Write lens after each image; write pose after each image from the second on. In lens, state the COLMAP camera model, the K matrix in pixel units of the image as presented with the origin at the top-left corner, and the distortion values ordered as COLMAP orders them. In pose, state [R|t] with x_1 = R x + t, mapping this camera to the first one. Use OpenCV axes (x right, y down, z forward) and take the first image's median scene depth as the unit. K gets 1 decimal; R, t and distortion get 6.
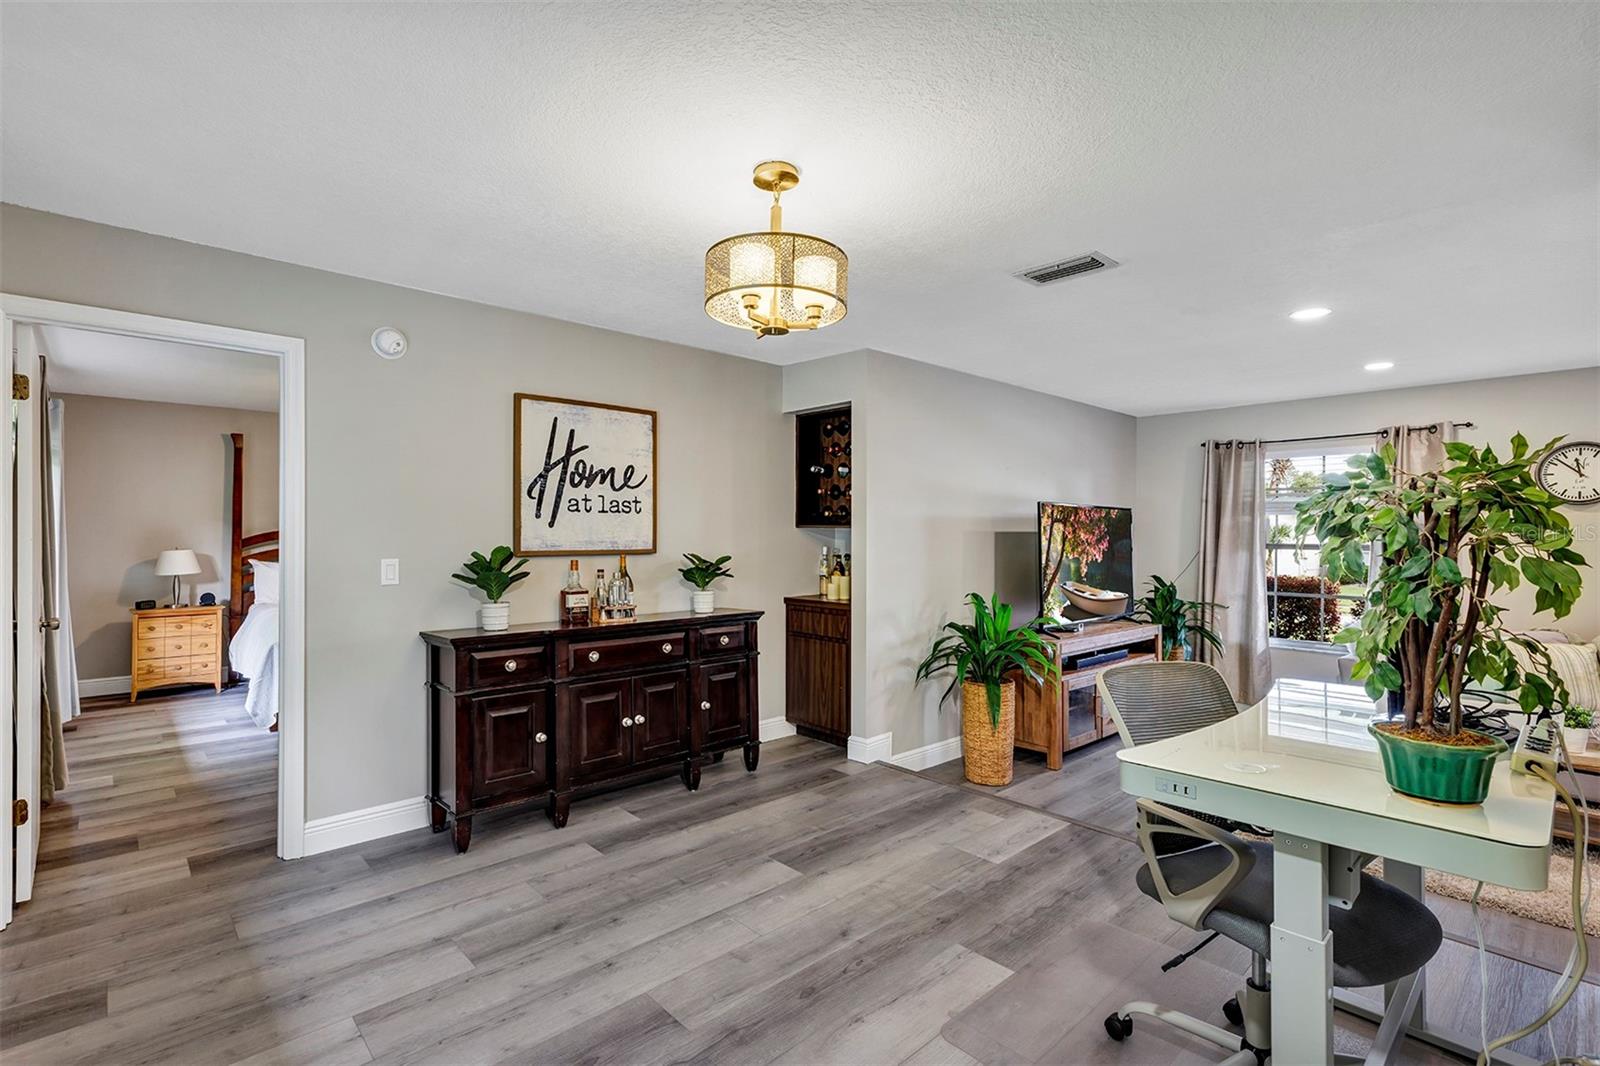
lens RADIAL K [[736.3, 0, 800.0], [0, 736.3, 533.0], [0, 0, 1]] dist [-0.003994, -0.000315]
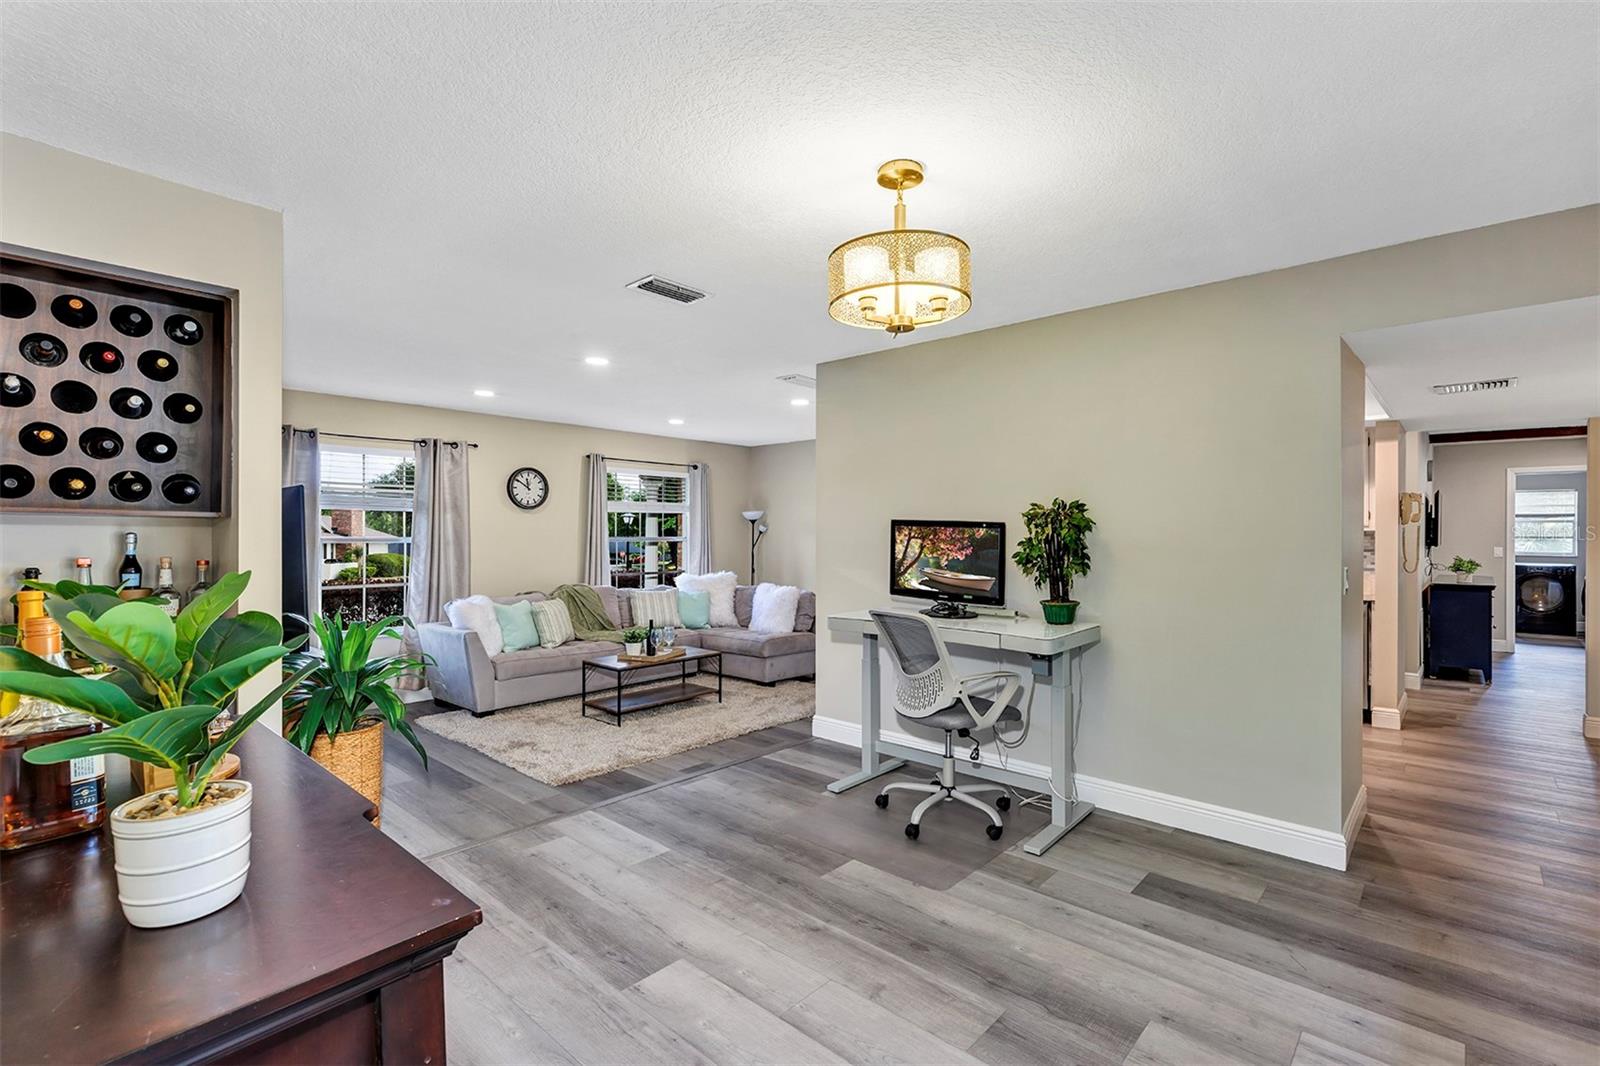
lens RADIAL K [[725.1, 0, 792.0], [0, 725.1, 531.0], [0, 0, 1]] dist [0.017991, -0.000070]
pose [[-0.066411, -0.009828, 0.997744, -0.595720], [-0.011306, 0.999895, 0.009096, -0.015578], [-0.997728, -0.010676, -0.066515, 0.688389]]
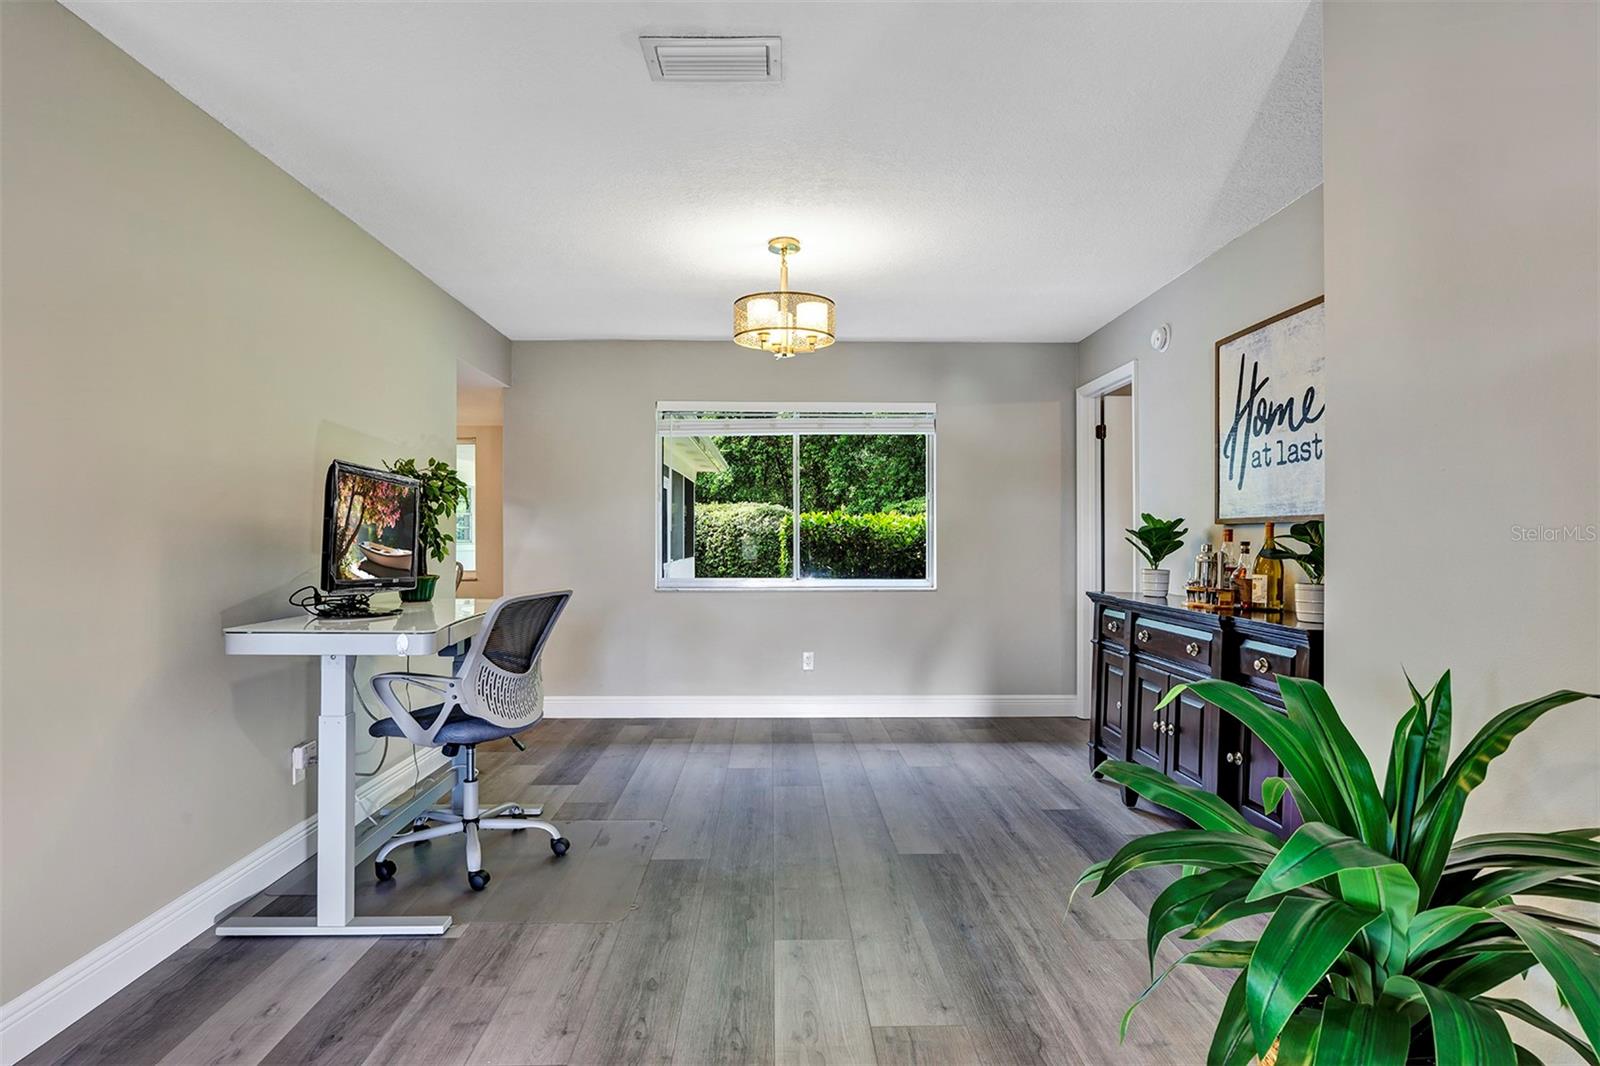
lens RADIAL K [[878.1, 0, 800.0], [0, 878.1, 533.0], [0, 0, 1]] dist [-0.000158, -0.000103]
pose [[-0.665483, -0.002577, -0.746409, 0.685024], [0.007788, 0.999916, -0.010396, 0.044701], [0.746373, -0.012731, -0.665407, 1.219149]]
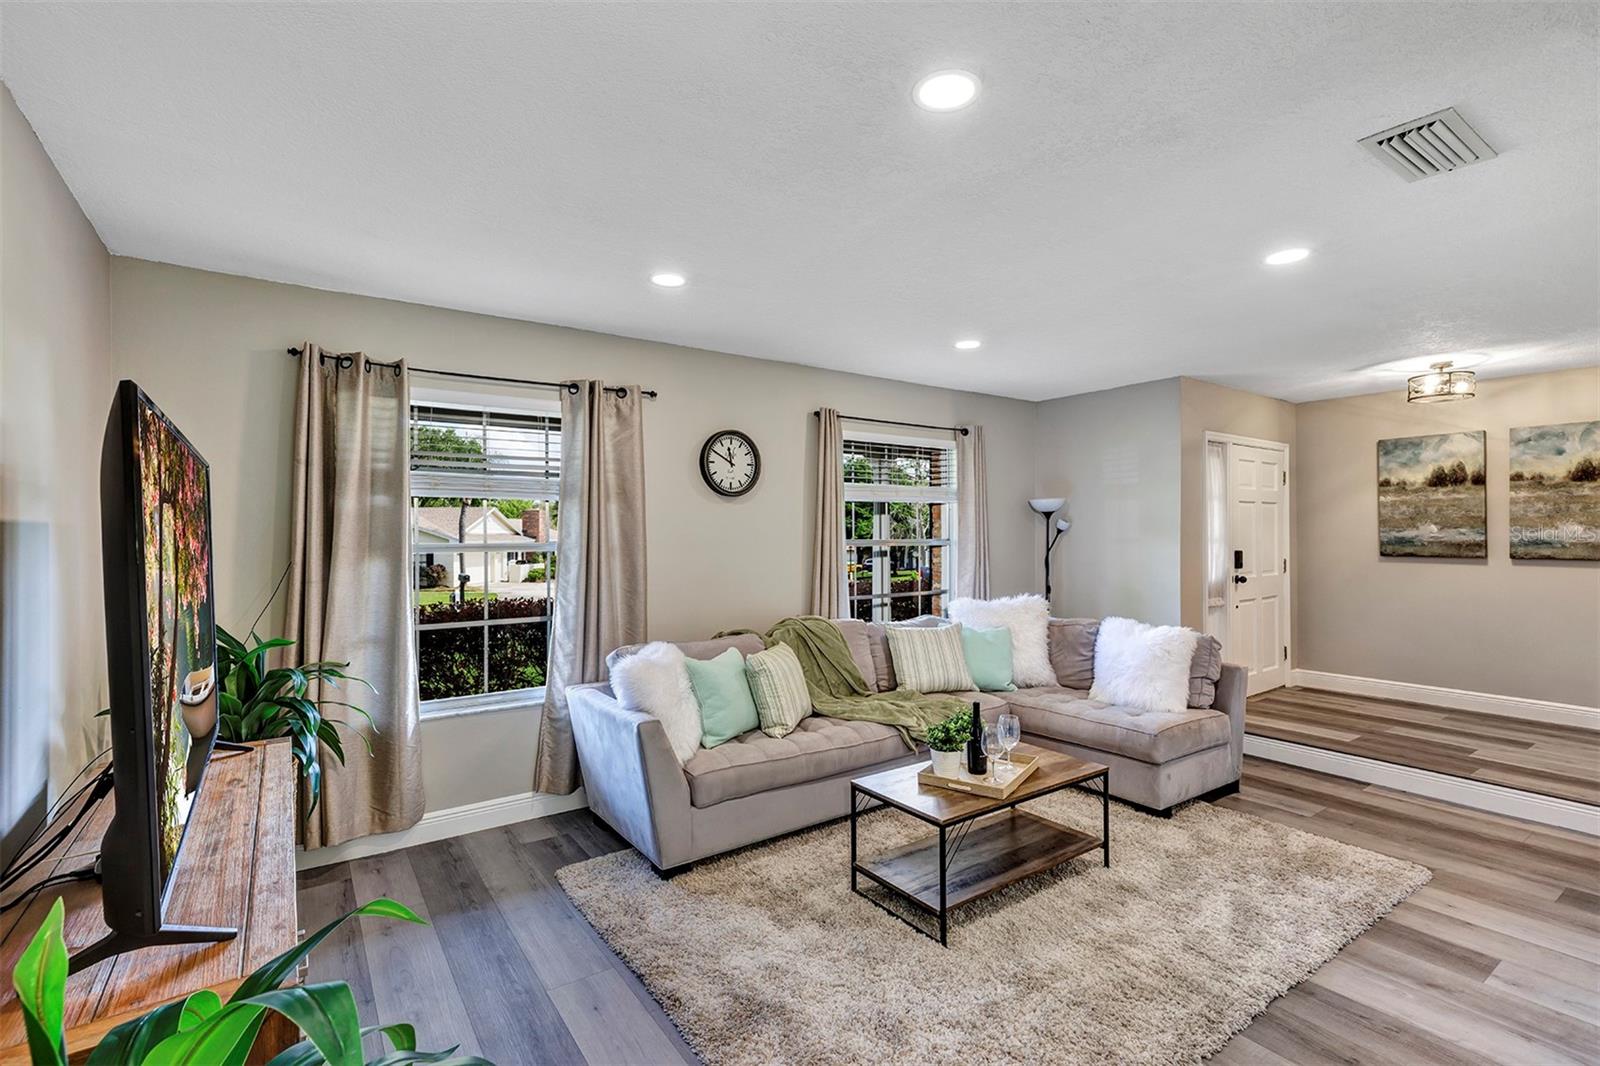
lens RADIAL K [[725.1, 0, 792.0], [0, 725.1, 531.0], [0, 0, 1]] dist [0.017991, -0.000070]
pose [[0.147539, -0.010221, 0.989003, 0.169531], [-0.001633, 0.999943, 0.010578, -0.003647], [-0.989055, -0.003176, 0.147513, 0.971348]]
